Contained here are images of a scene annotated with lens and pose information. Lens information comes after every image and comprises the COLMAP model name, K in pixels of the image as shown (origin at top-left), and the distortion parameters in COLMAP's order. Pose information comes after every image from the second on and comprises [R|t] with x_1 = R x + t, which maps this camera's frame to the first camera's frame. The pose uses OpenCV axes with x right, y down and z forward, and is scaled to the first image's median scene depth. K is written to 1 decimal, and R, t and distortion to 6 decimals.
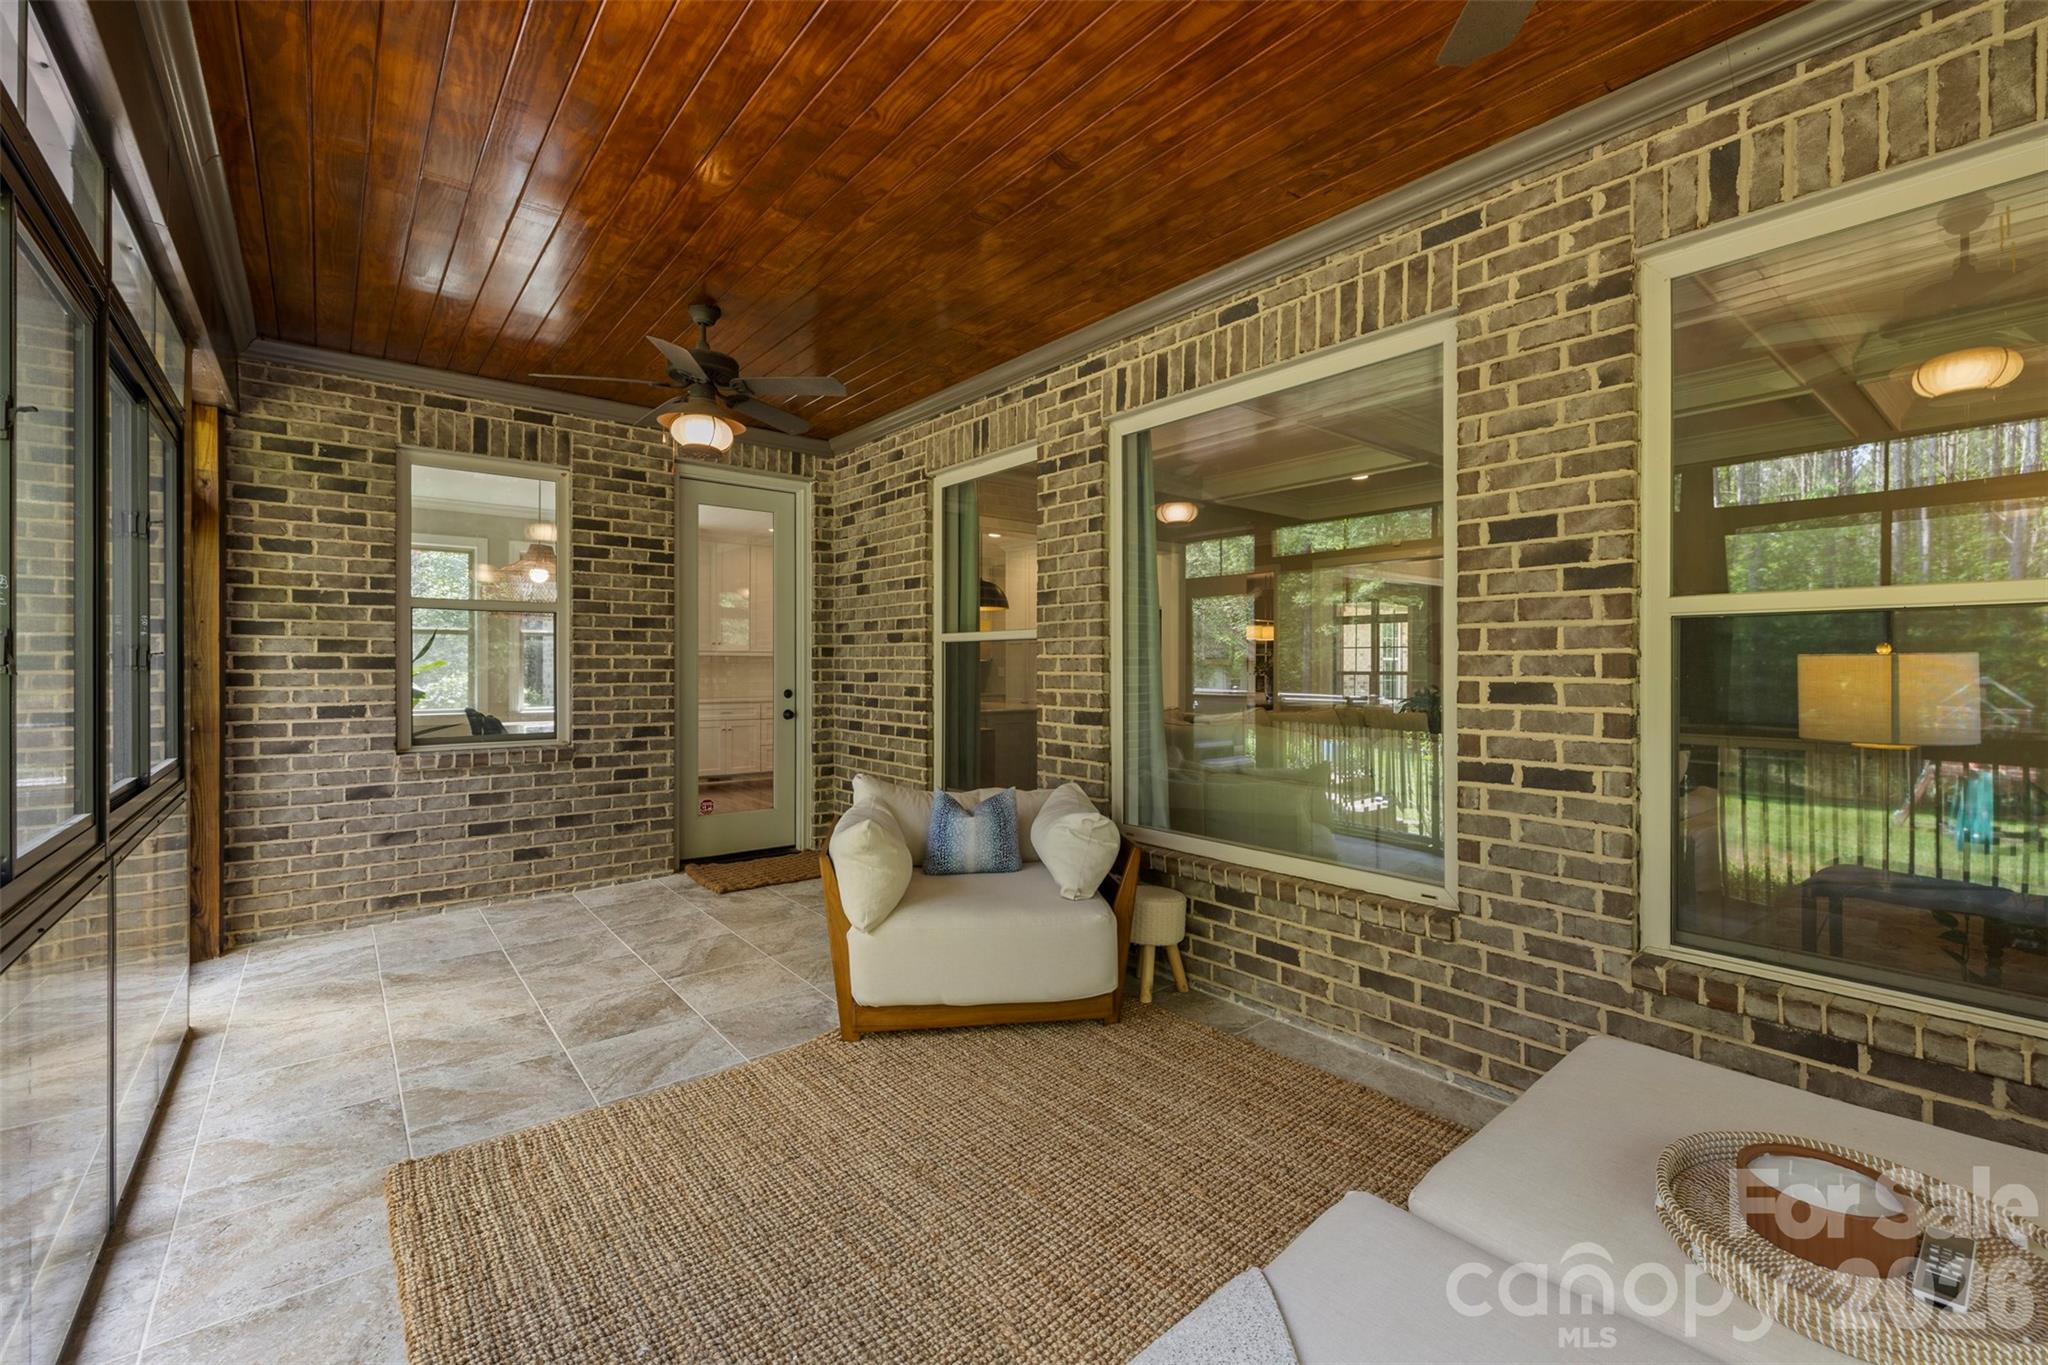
lens RADIAL K [[862.4, 0, 1028.8], [0, 862.4, 670.7], [0, 0, 1]] dist [-0.003390, 0.000203]
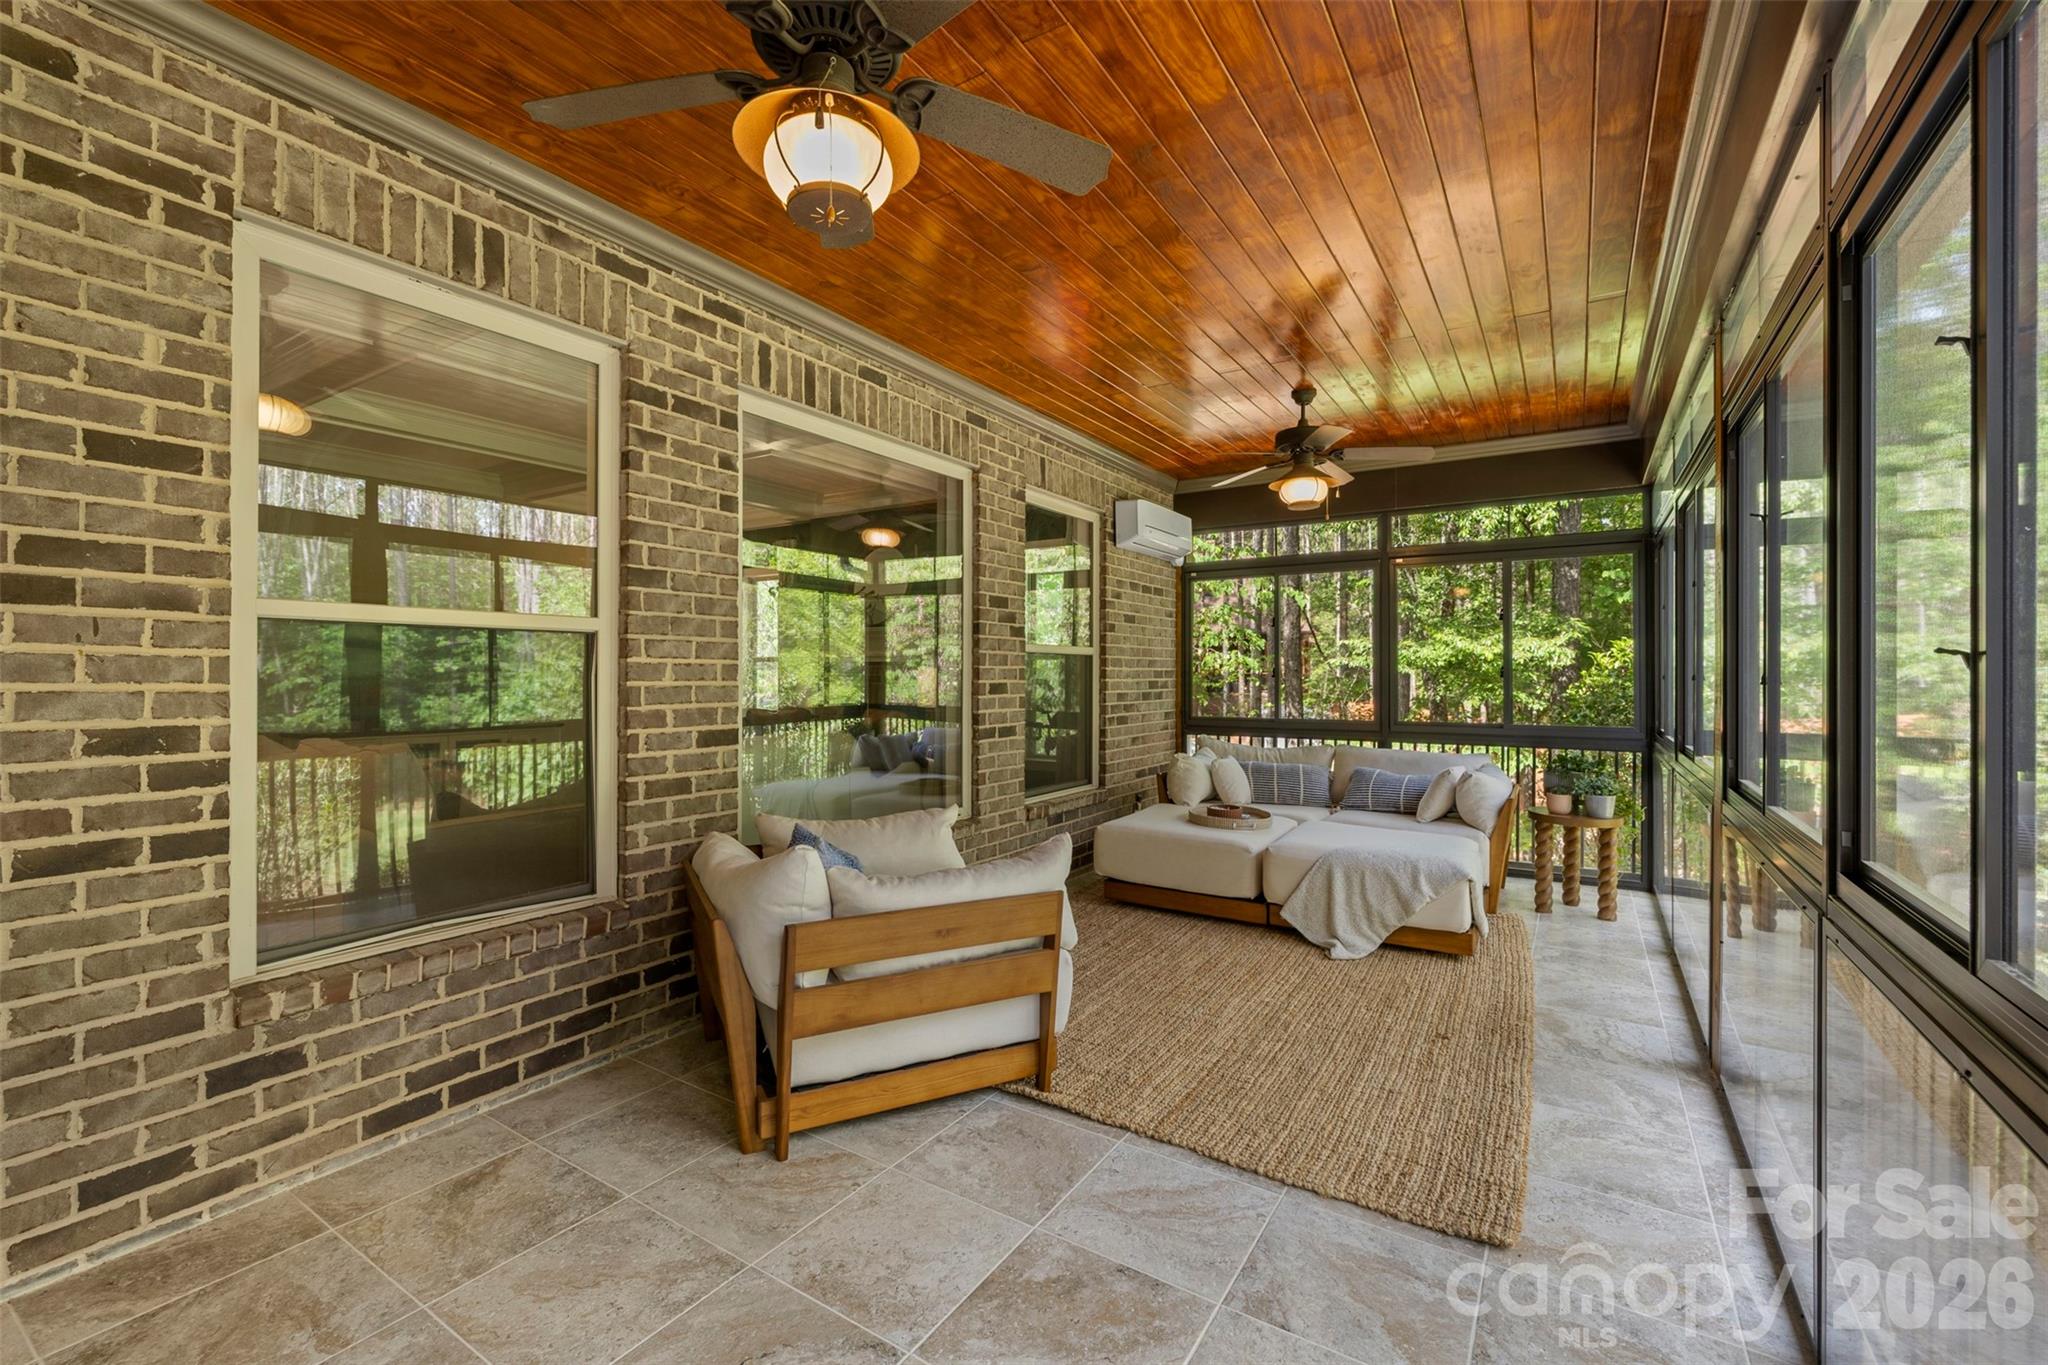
lens RADIAL K [[862.4, 0, 1027.8], [0, 862.4, 676.6], [0, 0, 1]] dist [-0.003390, 0.000203]
pose [[-0.315708, -0.005173, 0.948842, -0.788878], [0.001060, 0.999983, 0.005805, -0.007072], [-0.948856, 0.002839, -0.315697, 0.970435]]
